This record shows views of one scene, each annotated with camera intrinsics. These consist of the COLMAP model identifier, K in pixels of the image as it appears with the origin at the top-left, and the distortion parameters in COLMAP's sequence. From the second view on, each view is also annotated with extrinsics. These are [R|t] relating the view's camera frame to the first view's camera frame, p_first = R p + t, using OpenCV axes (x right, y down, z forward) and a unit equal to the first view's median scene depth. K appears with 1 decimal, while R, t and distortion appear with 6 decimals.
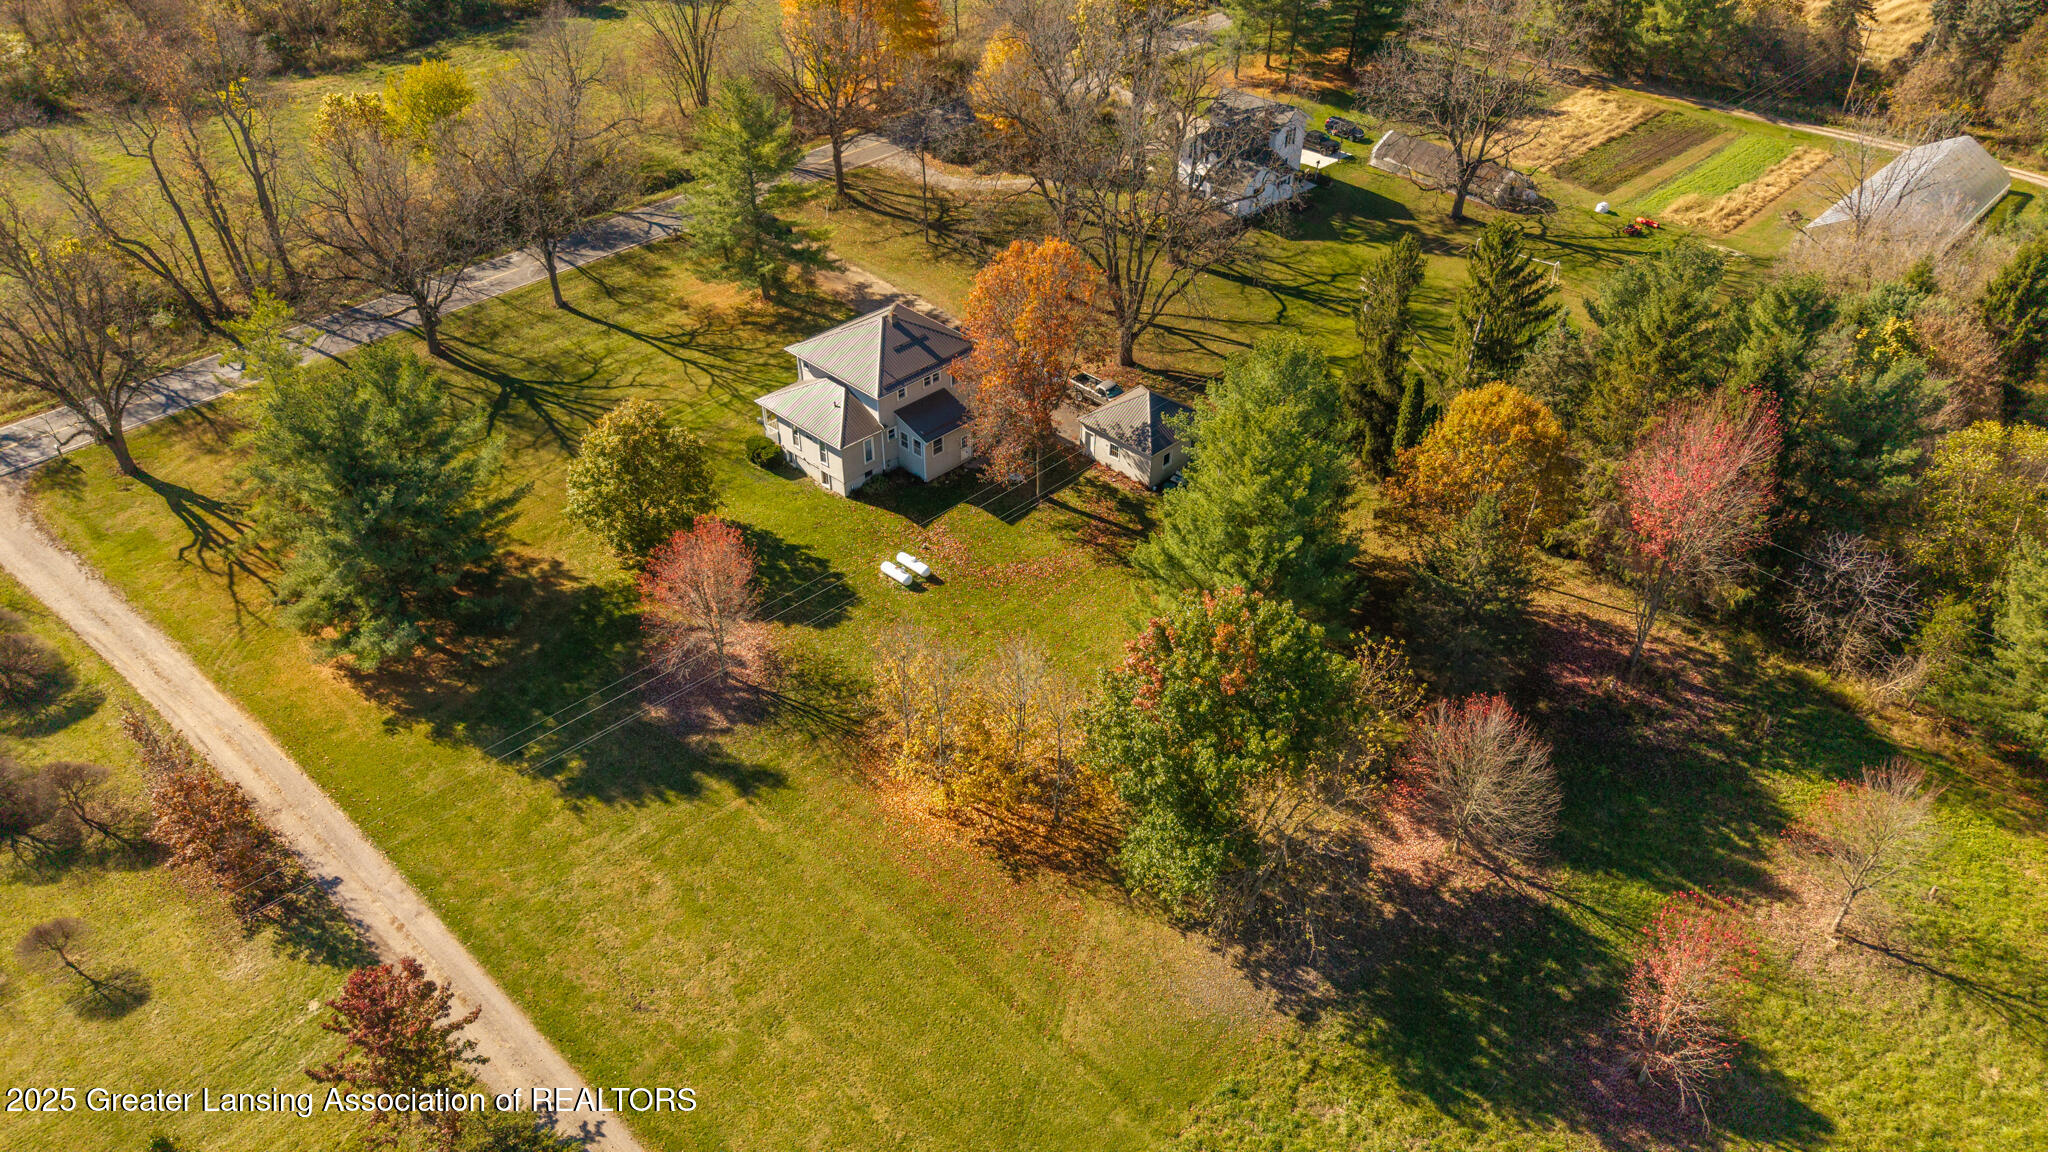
lens RADIAL K [[1379.4, 0, 1027.7], [0, 1379.4, 579.9], [0, 0, 1]] dist [0.012617, -0.014796]
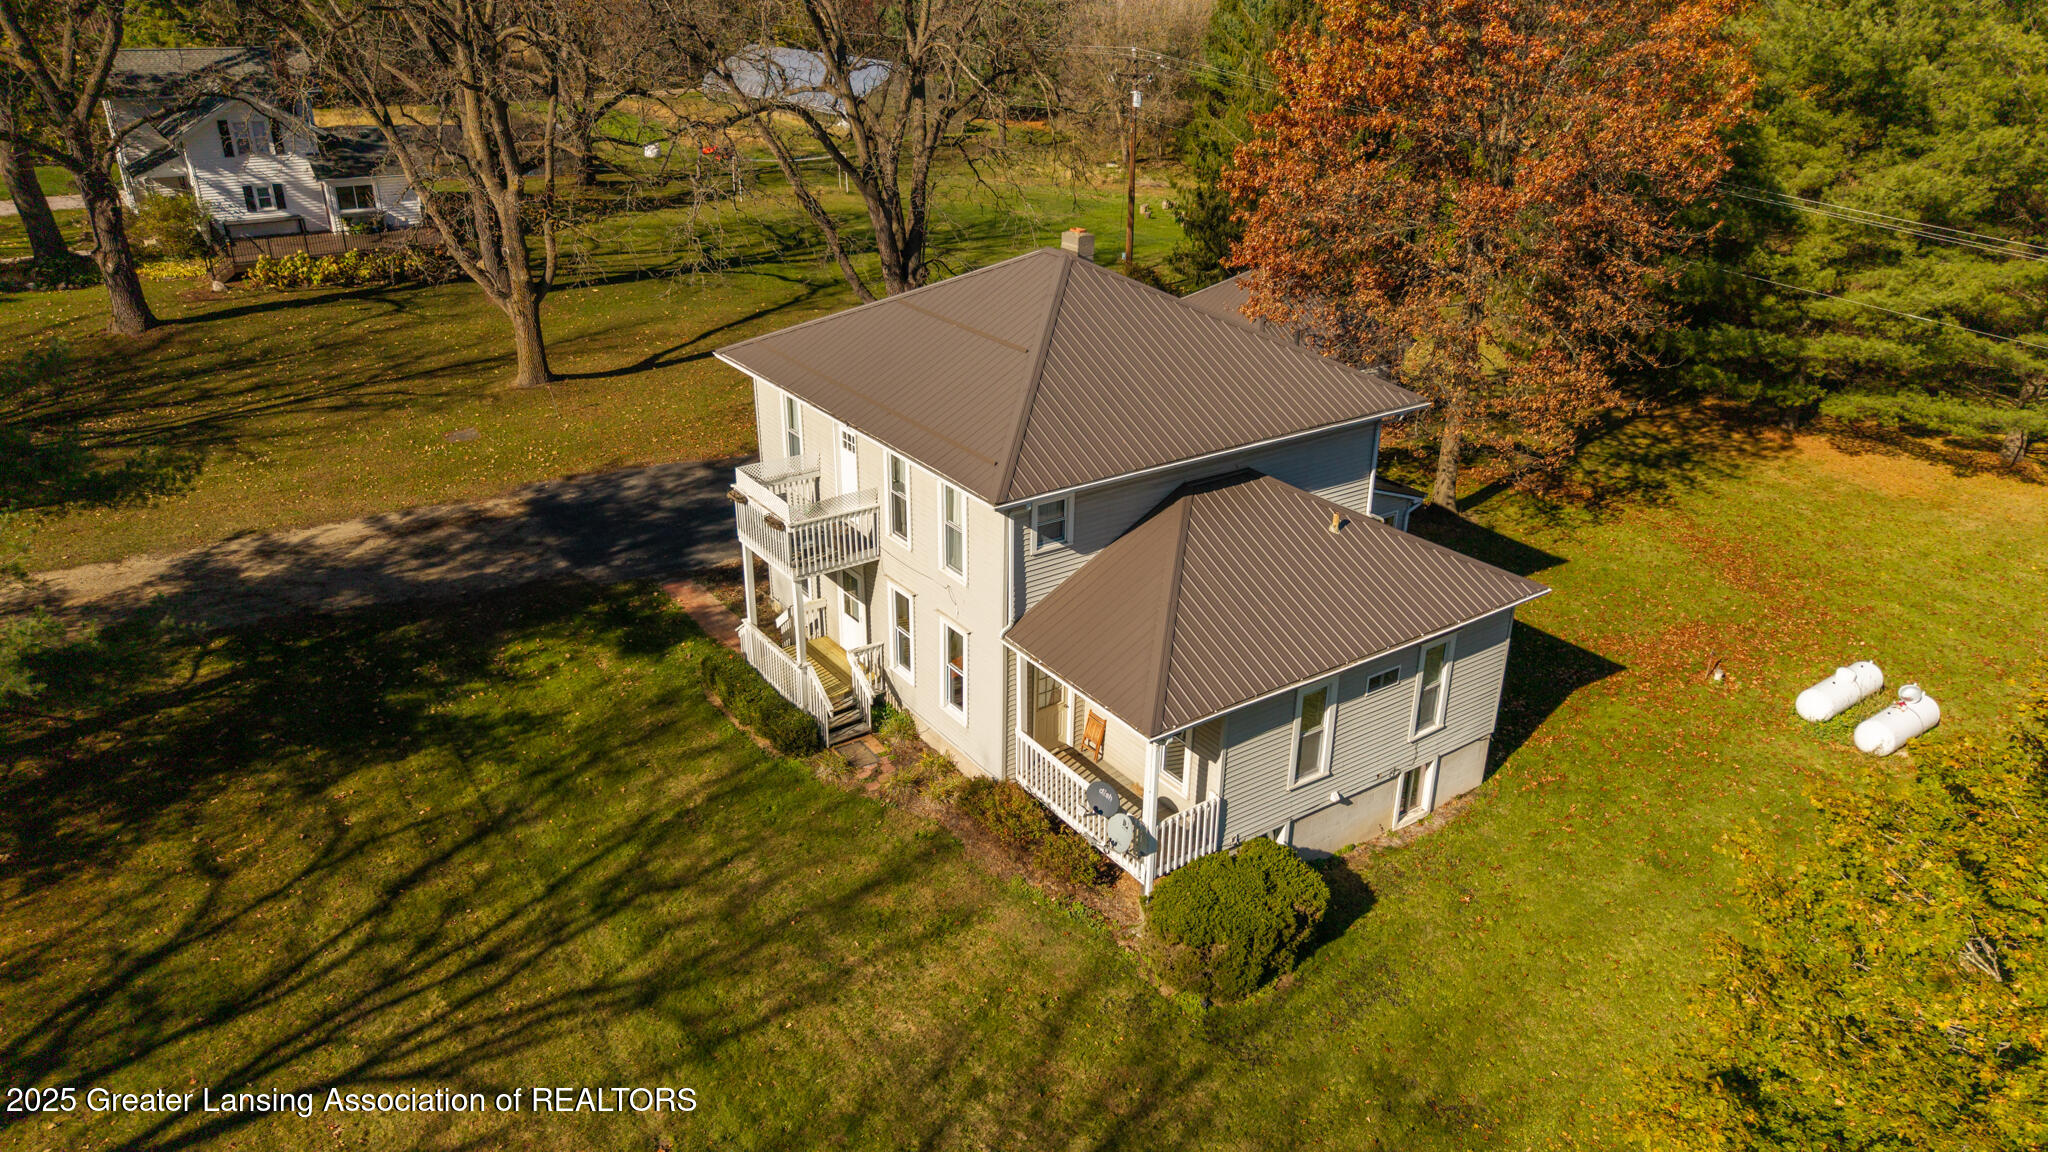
lens RADIAL K [[1379.4, 0, 1021.9], [0, 1379.4, 566.4], [0, 0, 1]] dist [0.012617, -0.014796]
pose [[0.199437, -0.403510, 0.892975, -0.474132], [0.587449, 0.778605, 0.220629, -0.258422], [-0.784301, 0.480576, 0.392324, 1.160373]]
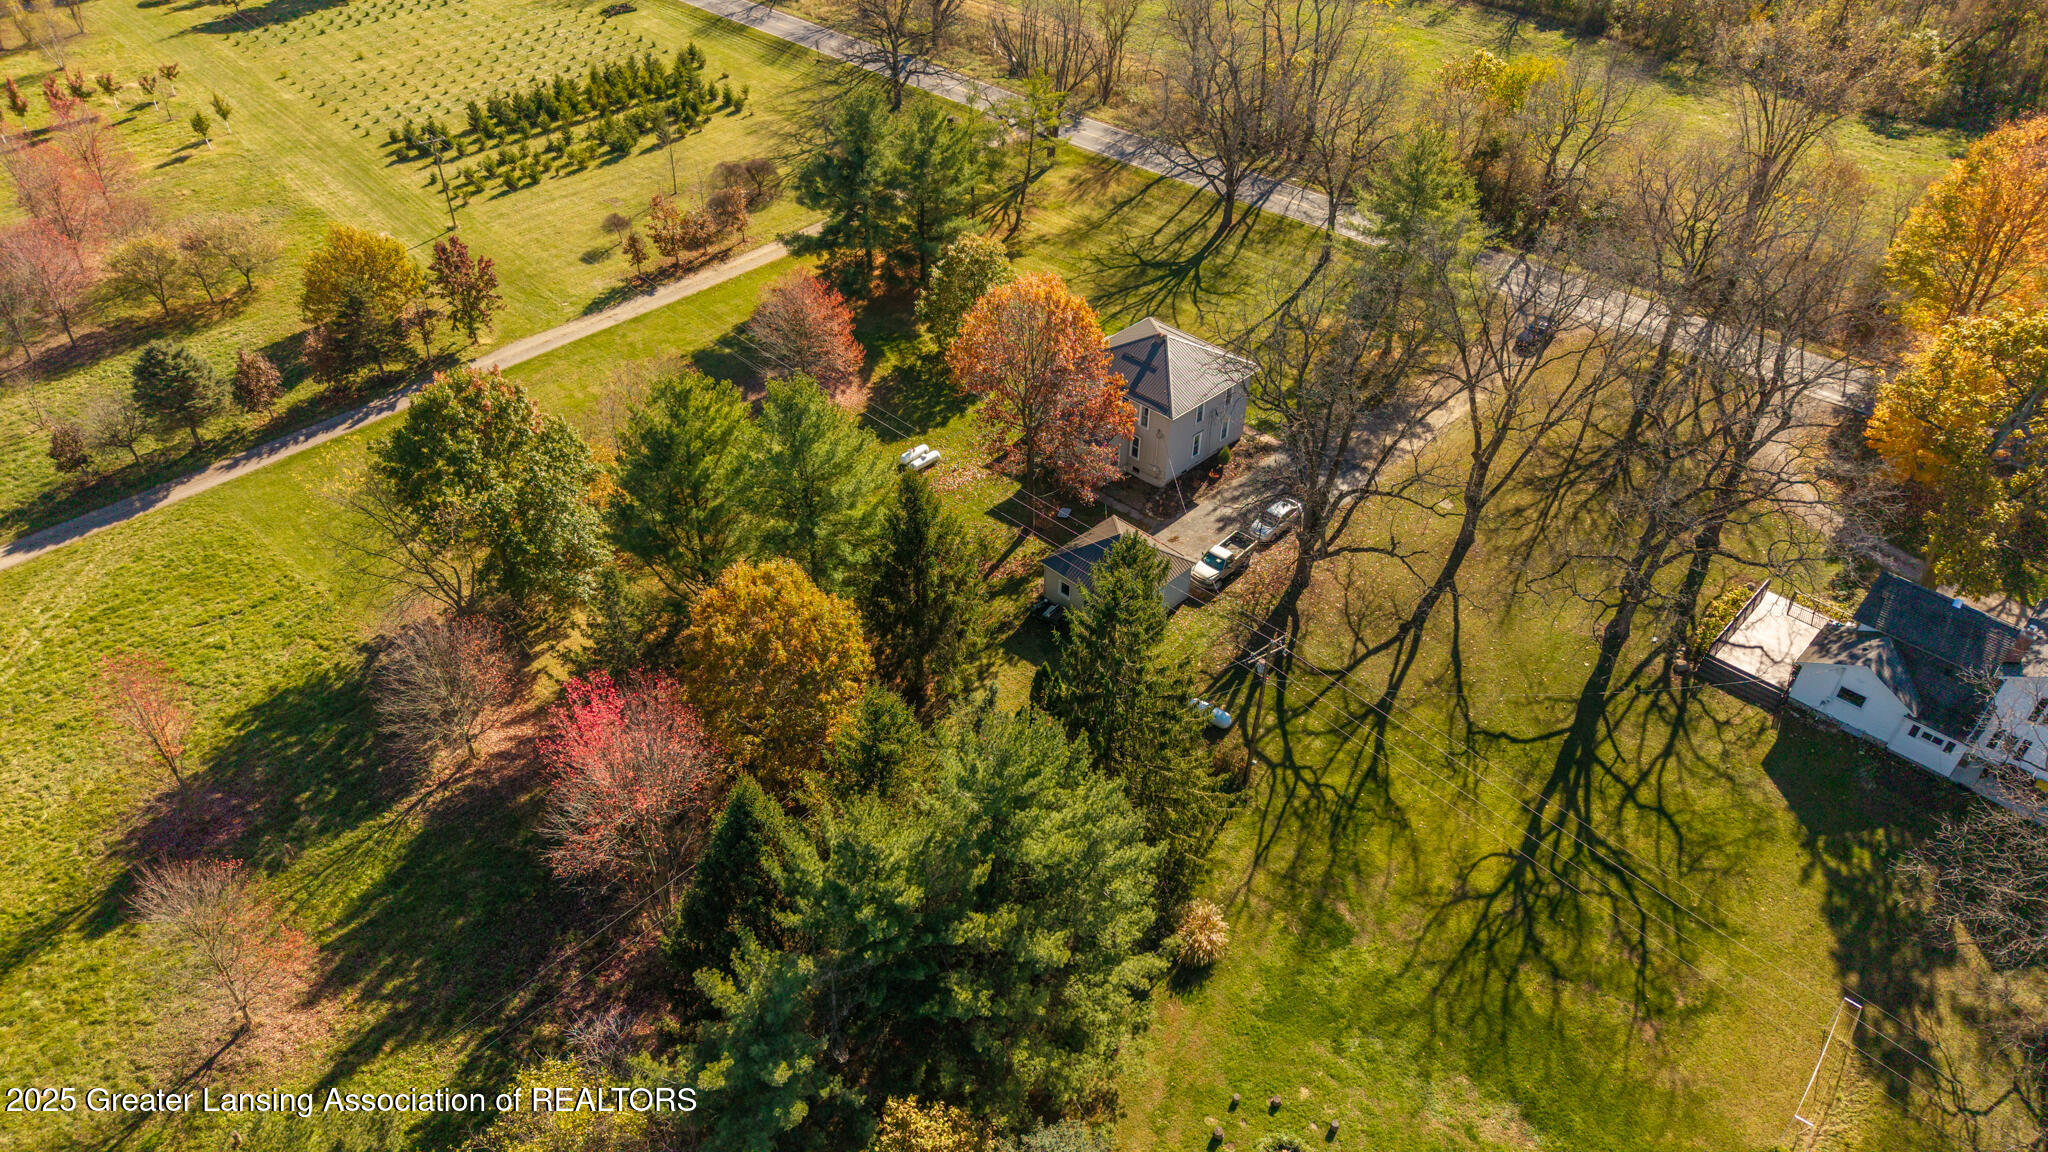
lens RADIAL K [[1379.4, 0, 1029.3], [0, 1379.4, 573.4], [0, 0, 1]] dist [0.012617, -0.014796]
pose [[-0.006916, 0.610688, -0.791841, 0.997086], [-0.612236, 0.623509, 0.486213, -0.639668], [0.790645, 0.488157, 0.369573, 0.799995]]
